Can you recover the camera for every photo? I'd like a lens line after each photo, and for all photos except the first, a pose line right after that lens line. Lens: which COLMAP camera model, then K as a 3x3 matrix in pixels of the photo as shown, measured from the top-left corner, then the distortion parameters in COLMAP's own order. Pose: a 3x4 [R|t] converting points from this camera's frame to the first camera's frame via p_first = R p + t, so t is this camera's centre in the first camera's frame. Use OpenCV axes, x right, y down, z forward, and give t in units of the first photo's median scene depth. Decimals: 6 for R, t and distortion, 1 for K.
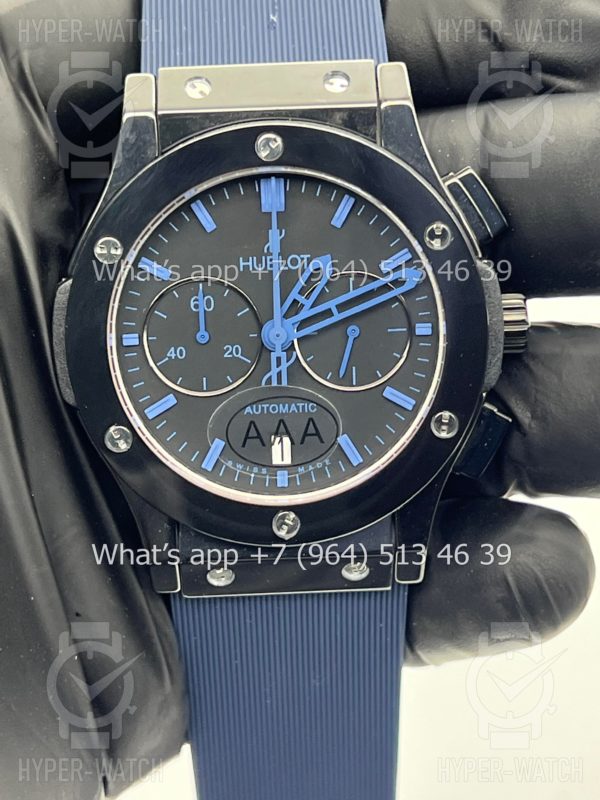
lens RADIAL K [[1936.6, 0, 305.3], [0, 1936.6, 398.3], [0, 0, 1]] dist [0.268924, 0.000000]
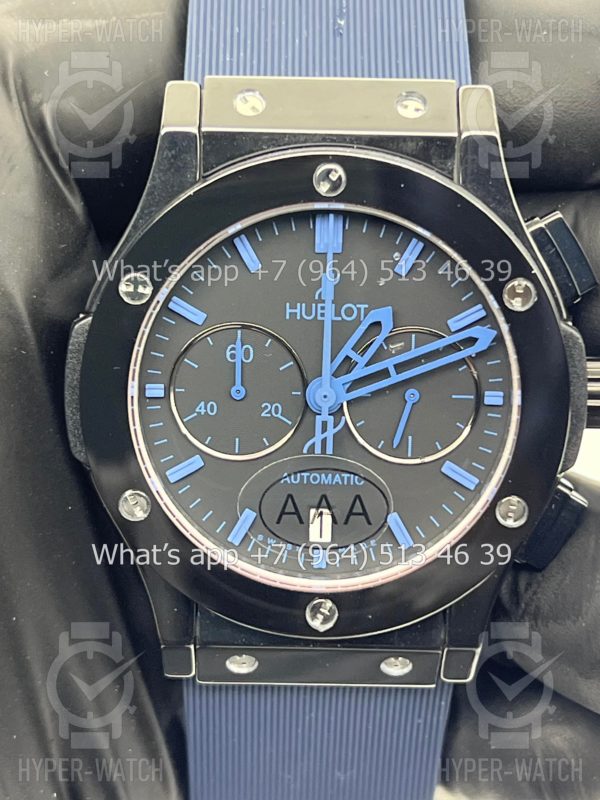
lens RADIAL K [[1936.6, 0, 307.0], [0, 1936.6, 421.0], [0, 0, 1]] dist [0.268924, 0.000000]
pose [[0.998202, 0.059826, 0.003625, -0.024643], [-0.059934, 0.996833, 0.052265, -0.065882], [-0.000486, -0.052389, 0.998627, 0.136360]]
